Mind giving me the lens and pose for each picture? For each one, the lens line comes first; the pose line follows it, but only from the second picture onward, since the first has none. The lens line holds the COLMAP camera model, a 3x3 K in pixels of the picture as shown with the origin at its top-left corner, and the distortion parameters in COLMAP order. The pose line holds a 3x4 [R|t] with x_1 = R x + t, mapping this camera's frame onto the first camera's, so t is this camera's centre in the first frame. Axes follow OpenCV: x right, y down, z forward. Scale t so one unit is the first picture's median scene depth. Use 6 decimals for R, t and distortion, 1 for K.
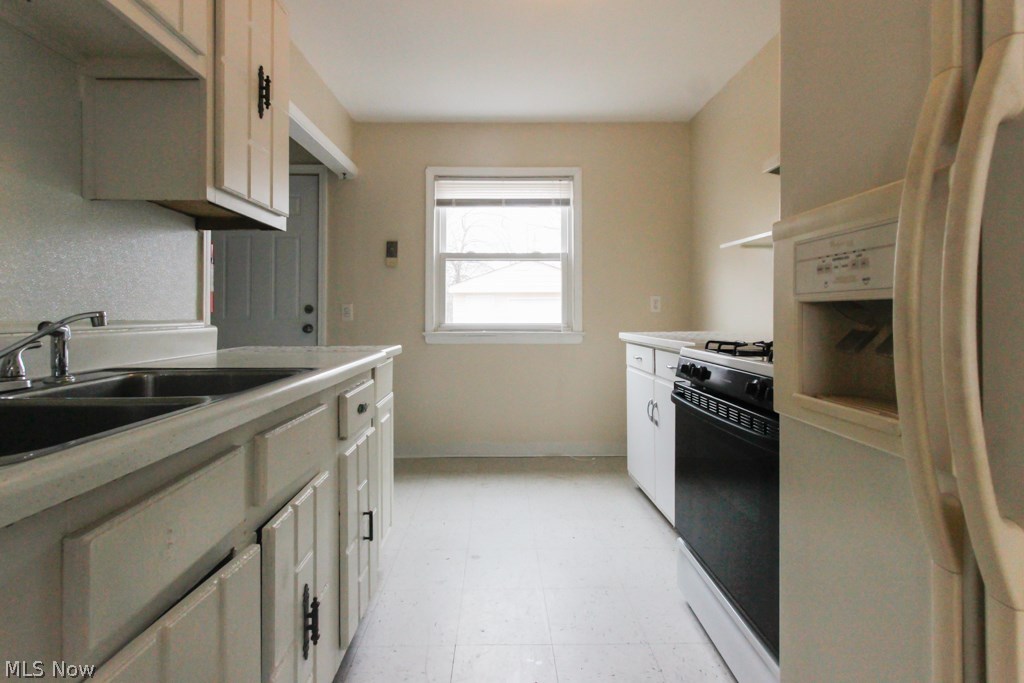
lens RADIAL K [[478.9, 0, 505.3], [0, 478.9, 310.2], [0, 0, 1]] dist [0.002865, 0.001340]
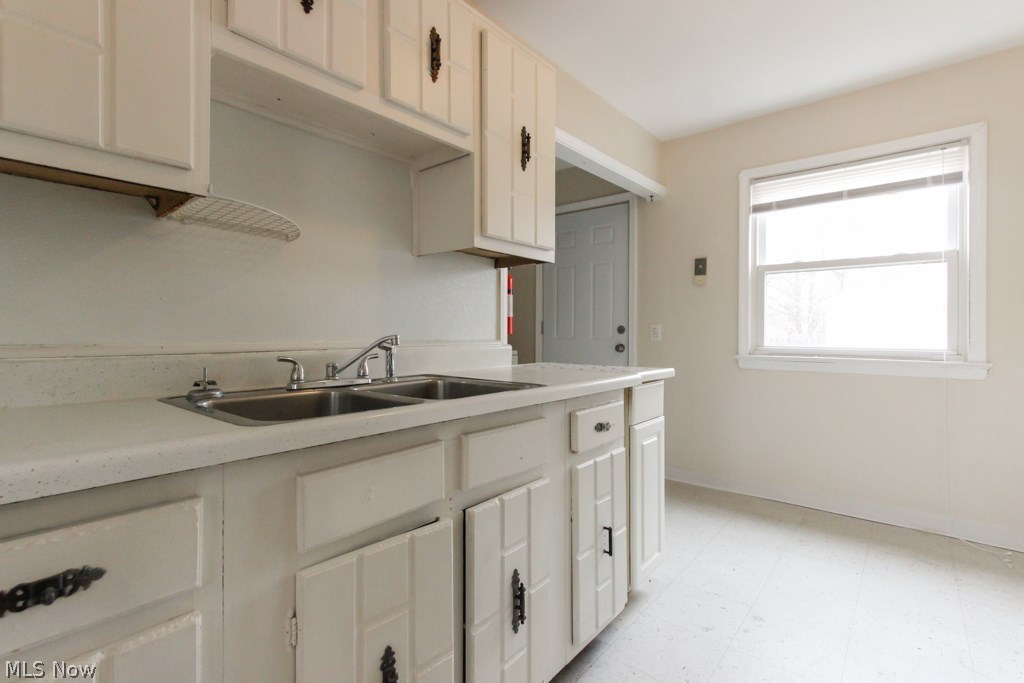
lens RADIAL K [[478.9, 0, 506.7], [0, 478.9, 332.8], [0, 0, 1]] dist [0.002865, 0.001340]
pose [[0.753446, 0.003286, -0.657501, 0.207092], [0.001741, 0.999974, 0.006994, -0.007738], [0.657507, -0.006414, 0.753421, 0.069084]]
